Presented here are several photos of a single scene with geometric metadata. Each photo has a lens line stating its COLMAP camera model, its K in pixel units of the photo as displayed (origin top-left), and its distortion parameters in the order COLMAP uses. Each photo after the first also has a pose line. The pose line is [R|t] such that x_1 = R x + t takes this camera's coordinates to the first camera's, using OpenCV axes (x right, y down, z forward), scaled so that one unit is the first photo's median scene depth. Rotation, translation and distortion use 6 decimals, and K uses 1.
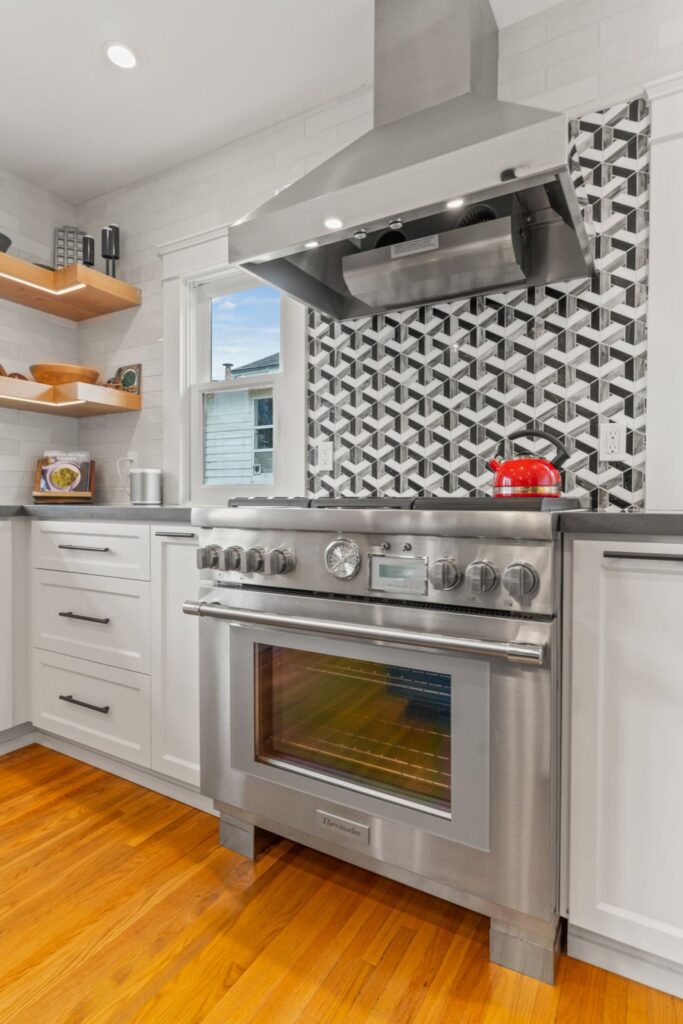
lens RADIAL K [[524.1, 0, 356.7], [0, 524.1, 510.2], [0, 0, 1]] dist [-0.012916, 0.004516]
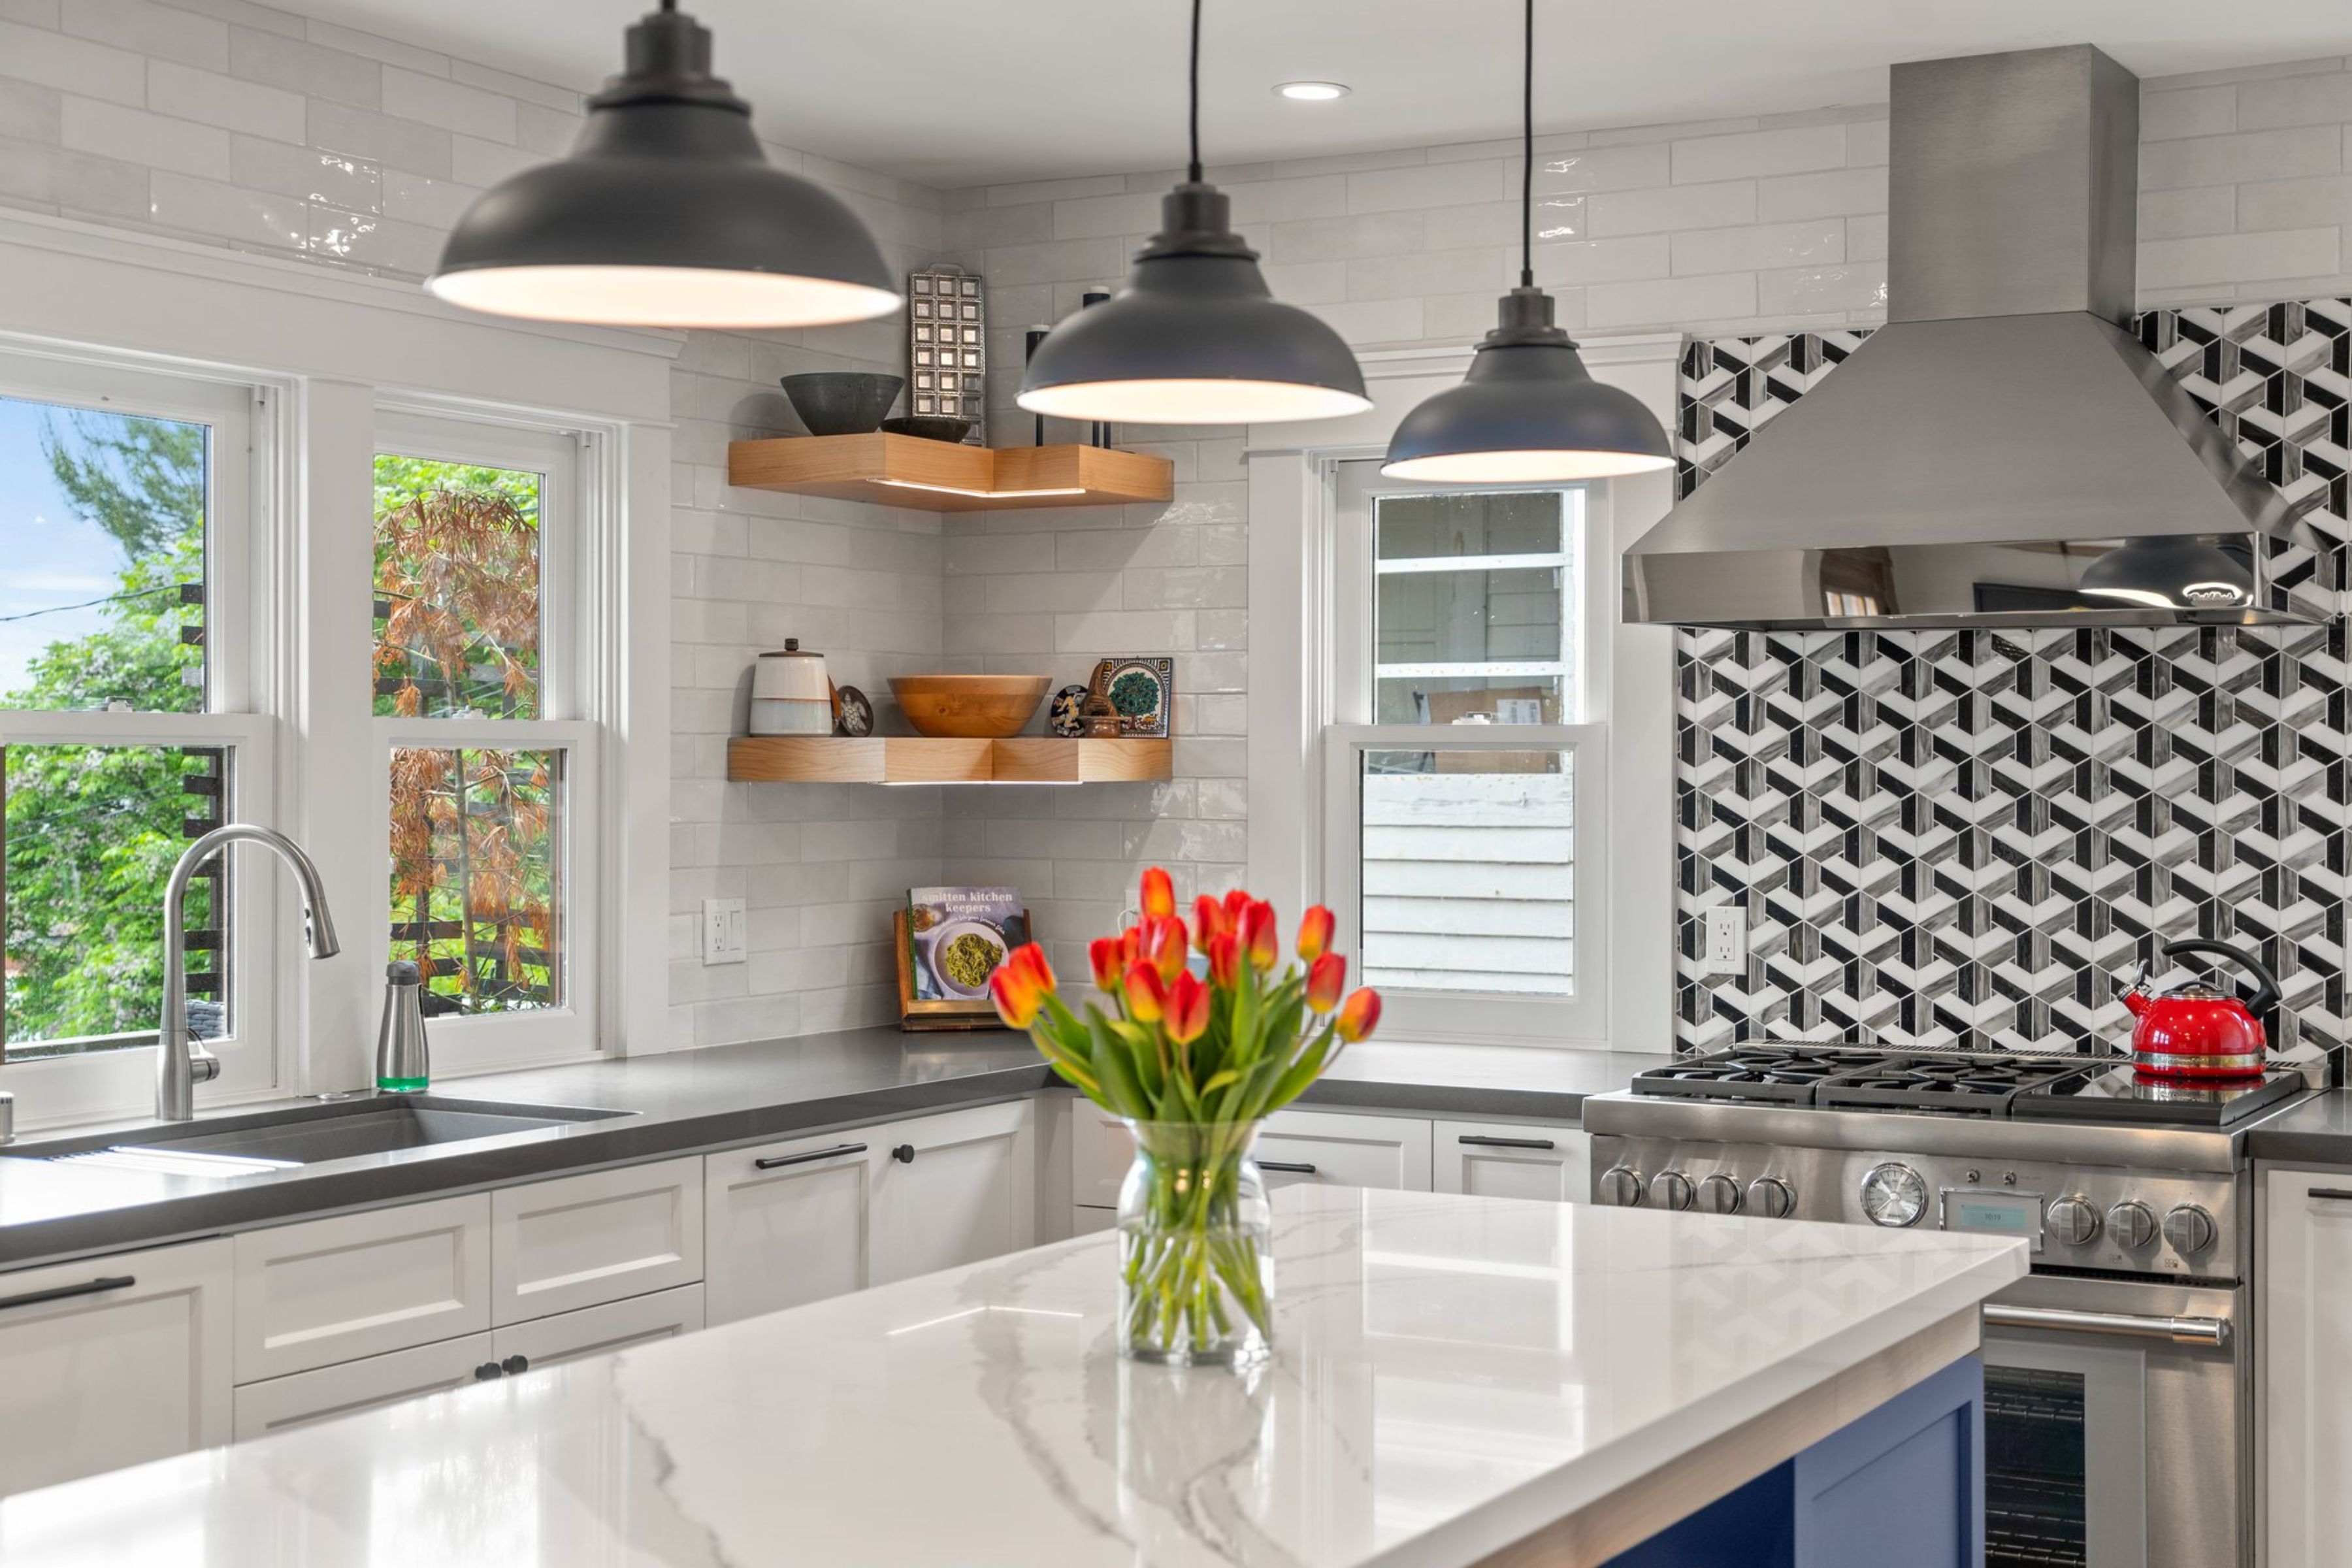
lens RADIAL K [[3128.8, 0, 1170.4], [0, 3128.8, 787.9], [0, 0, 1]] dist [0.013395, 0.000000]
pose [[0.999978, -0.001885, -0.006379, -0.574501], [0.001811, 0.999931, -0.011643, -0.229873], [0.006400, 0.011631, 0.999912, -1.800889]]
